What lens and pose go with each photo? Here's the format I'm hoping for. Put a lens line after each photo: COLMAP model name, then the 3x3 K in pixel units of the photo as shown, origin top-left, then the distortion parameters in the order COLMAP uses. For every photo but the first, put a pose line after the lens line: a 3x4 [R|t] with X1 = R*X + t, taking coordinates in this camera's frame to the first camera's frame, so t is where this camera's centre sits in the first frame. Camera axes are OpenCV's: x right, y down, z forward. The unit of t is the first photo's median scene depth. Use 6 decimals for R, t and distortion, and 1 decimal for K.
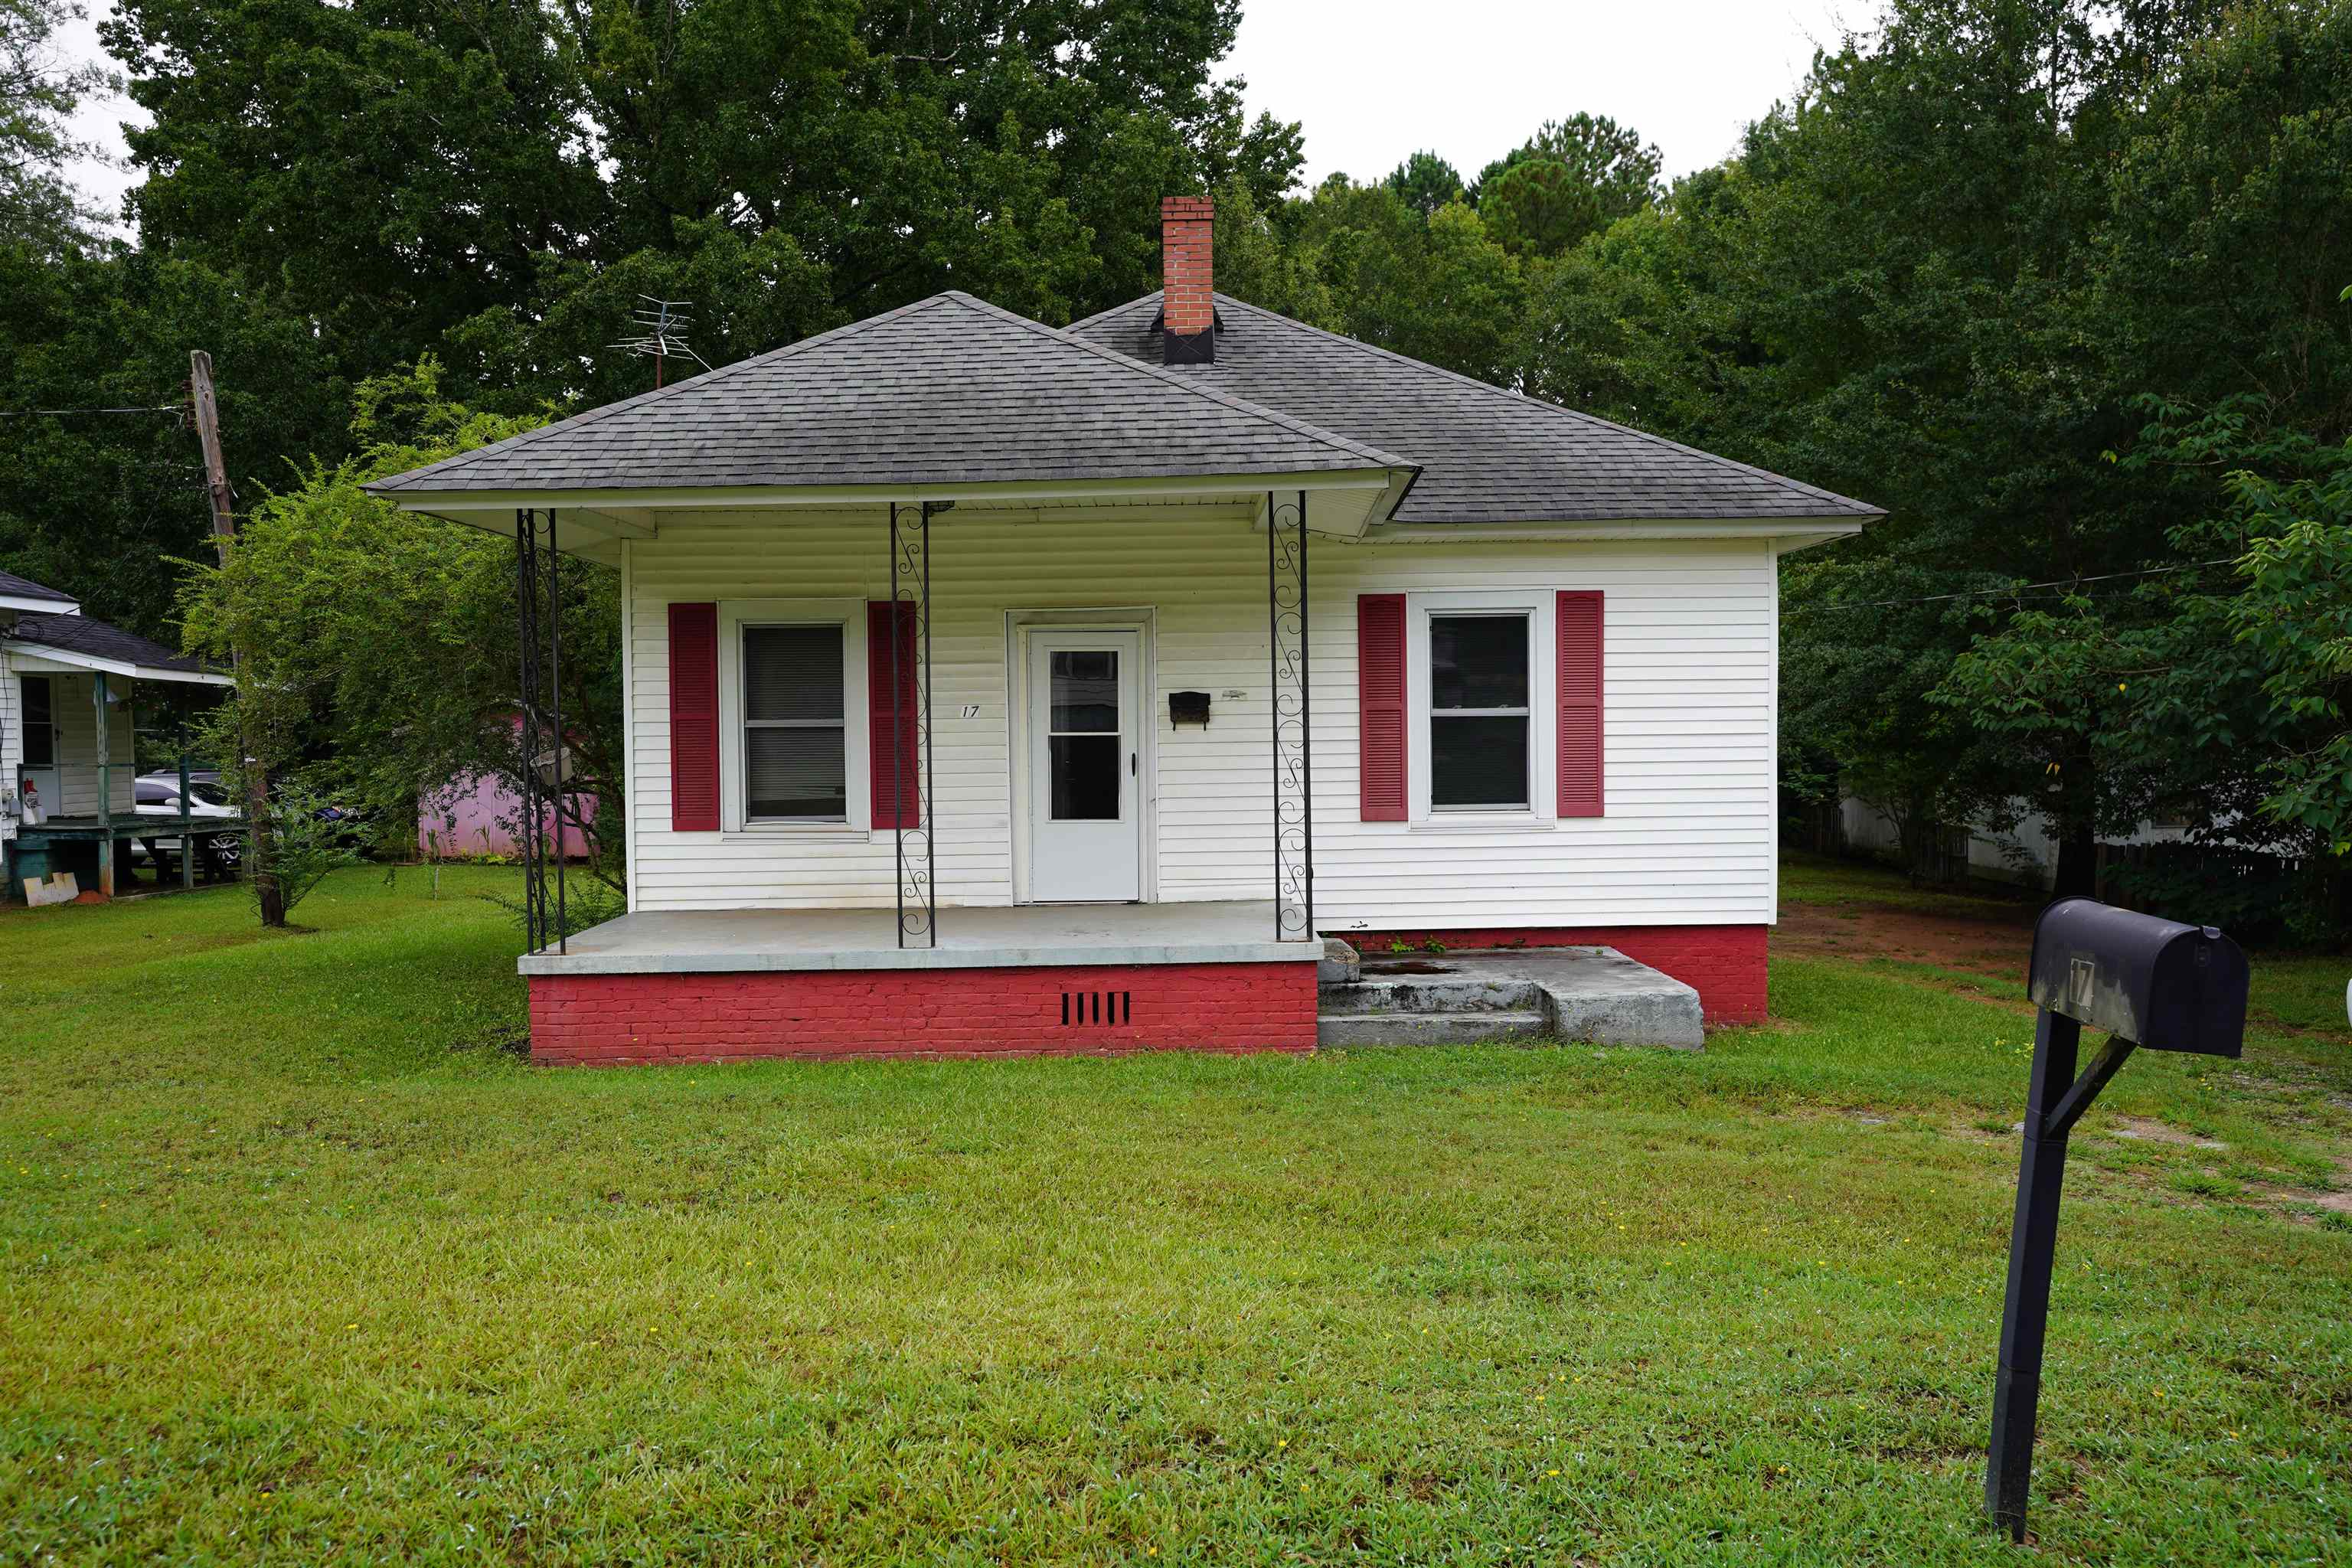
lens RADIAL K [[1794.3, 0, 1176.0], [0, 1794.3, 784.0], [0, 0, 1]] dist [0.044373, 0.004367]
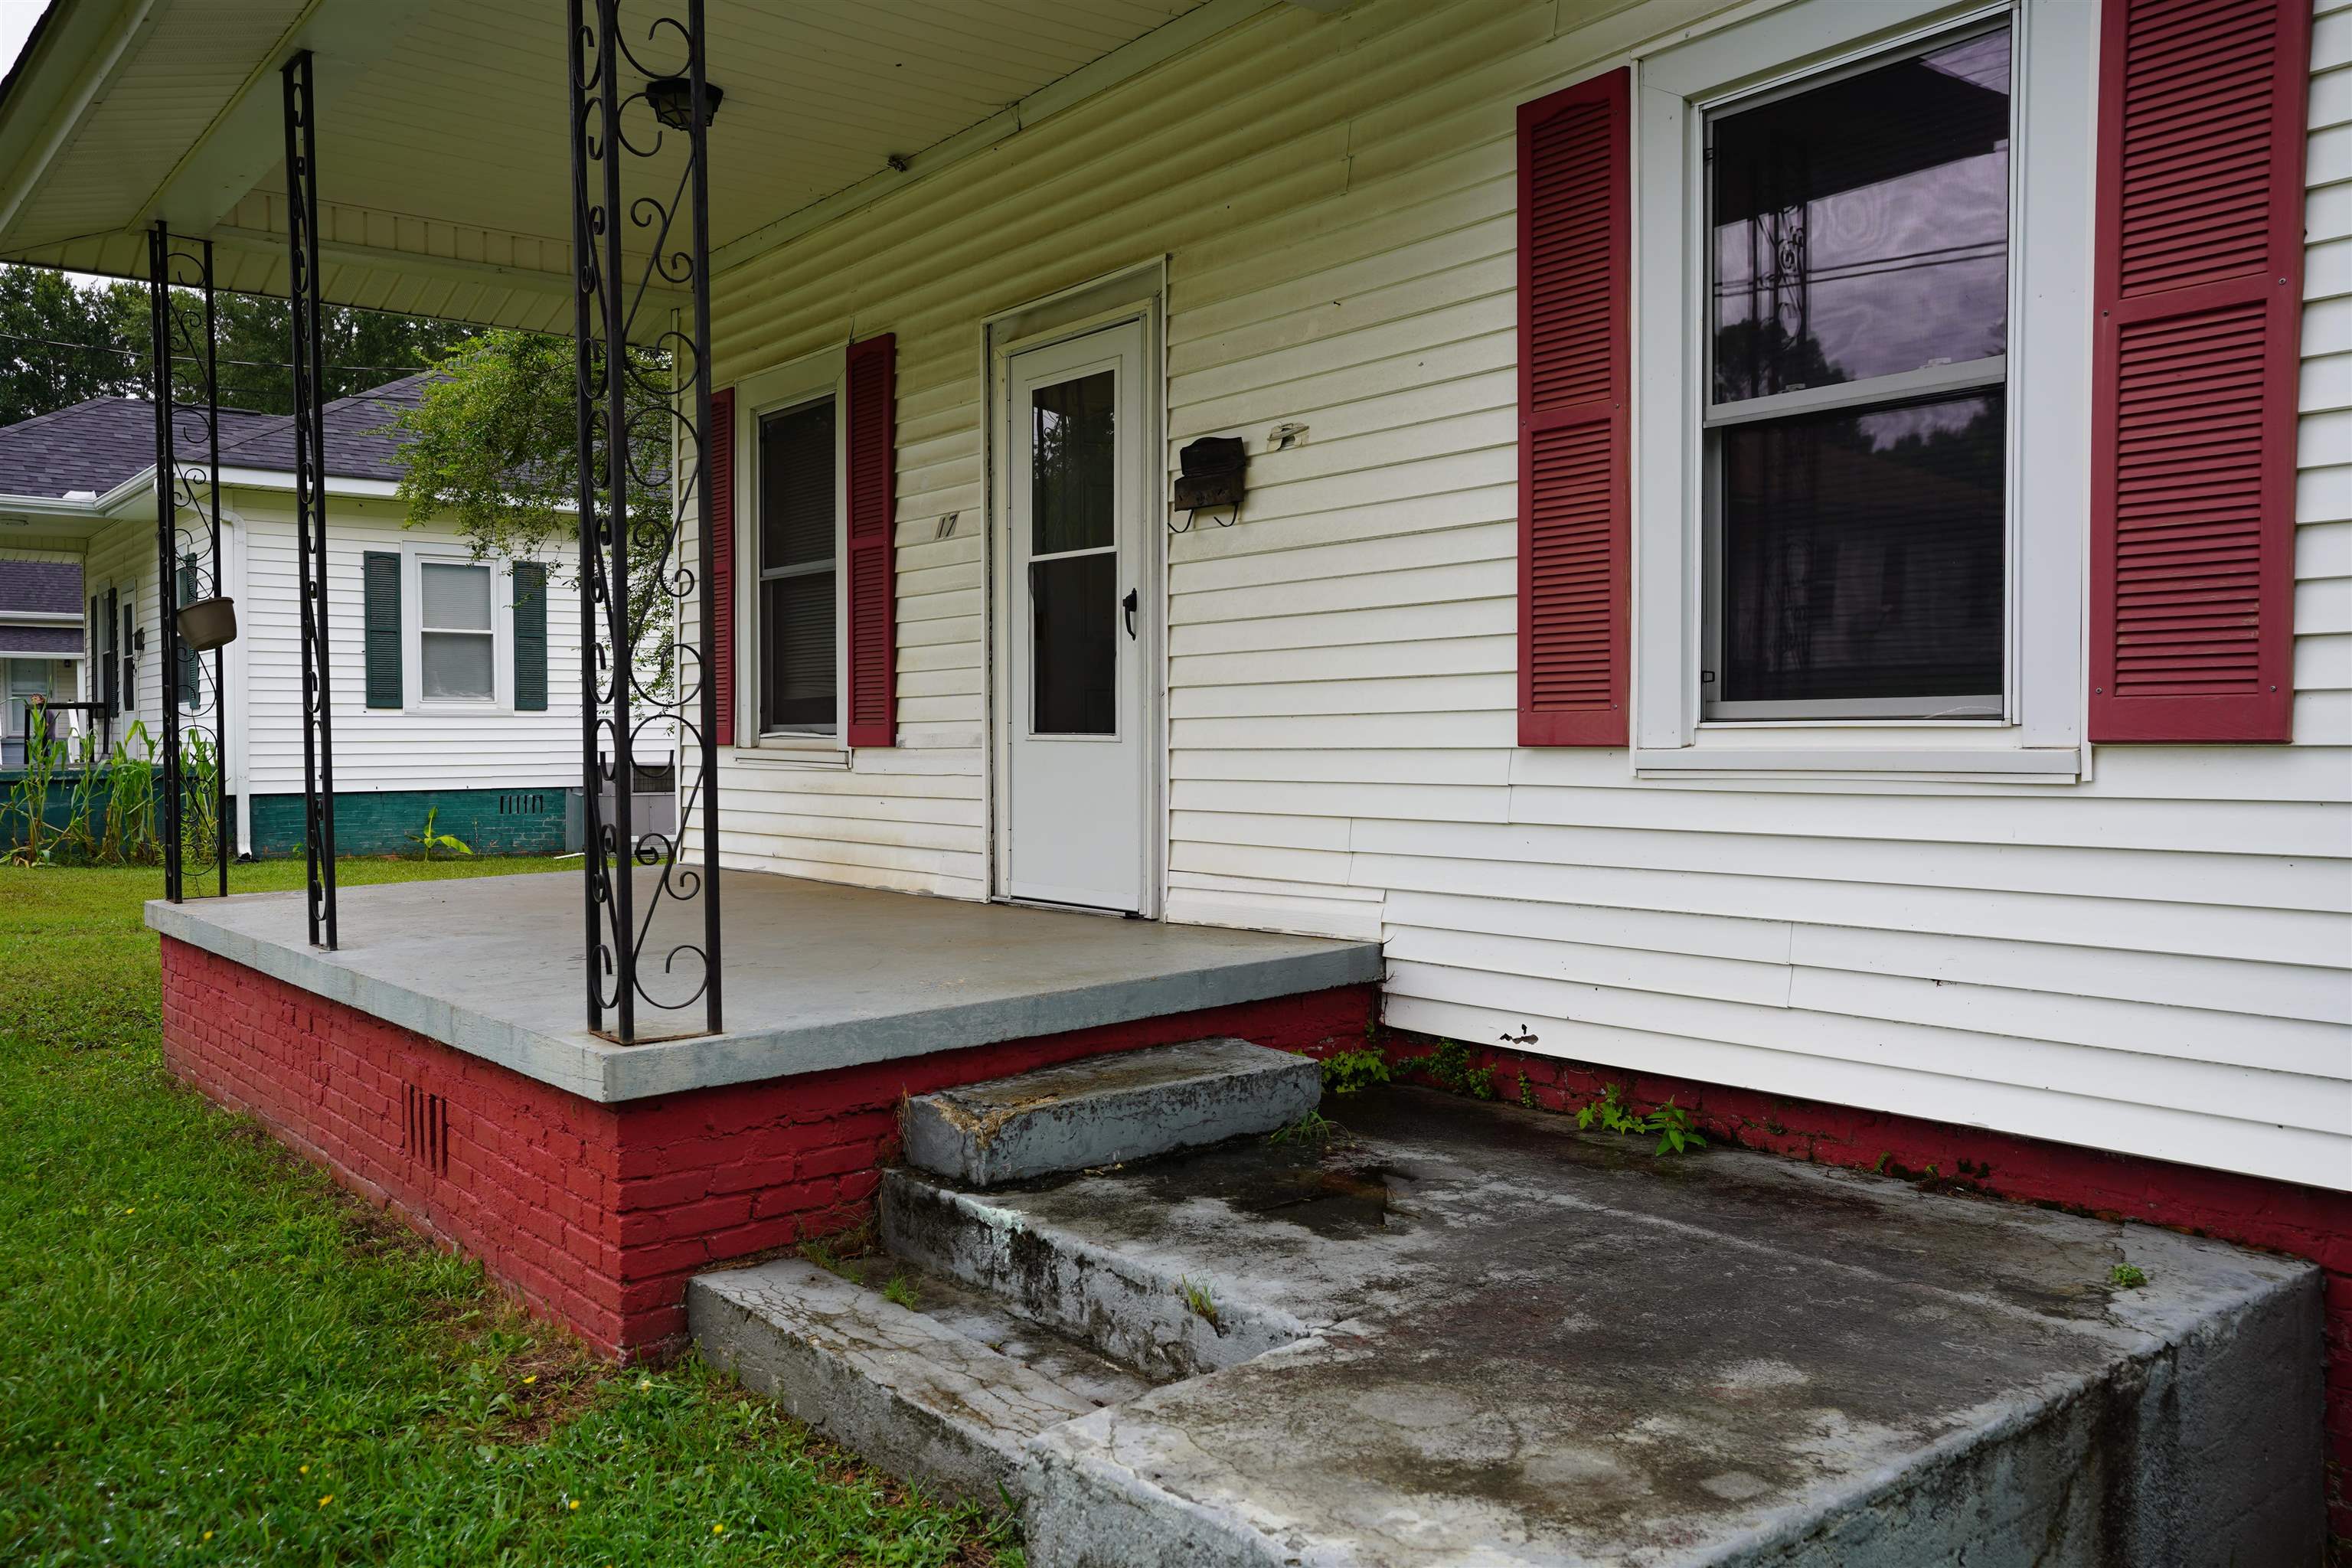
lens RADIAL K [[1794.3, 0, 1176.0], [0, 1794.3, 784.0], [0, 0, 1]] dist [0.044373, 0.004367]
pose [[0.608974, 0.031495, -0.792565, 0.347552], [-0.022635, 0.999494, 0.022326, 0.021857], [0.792867, 0.004343, 0.609379, 0.728460]]
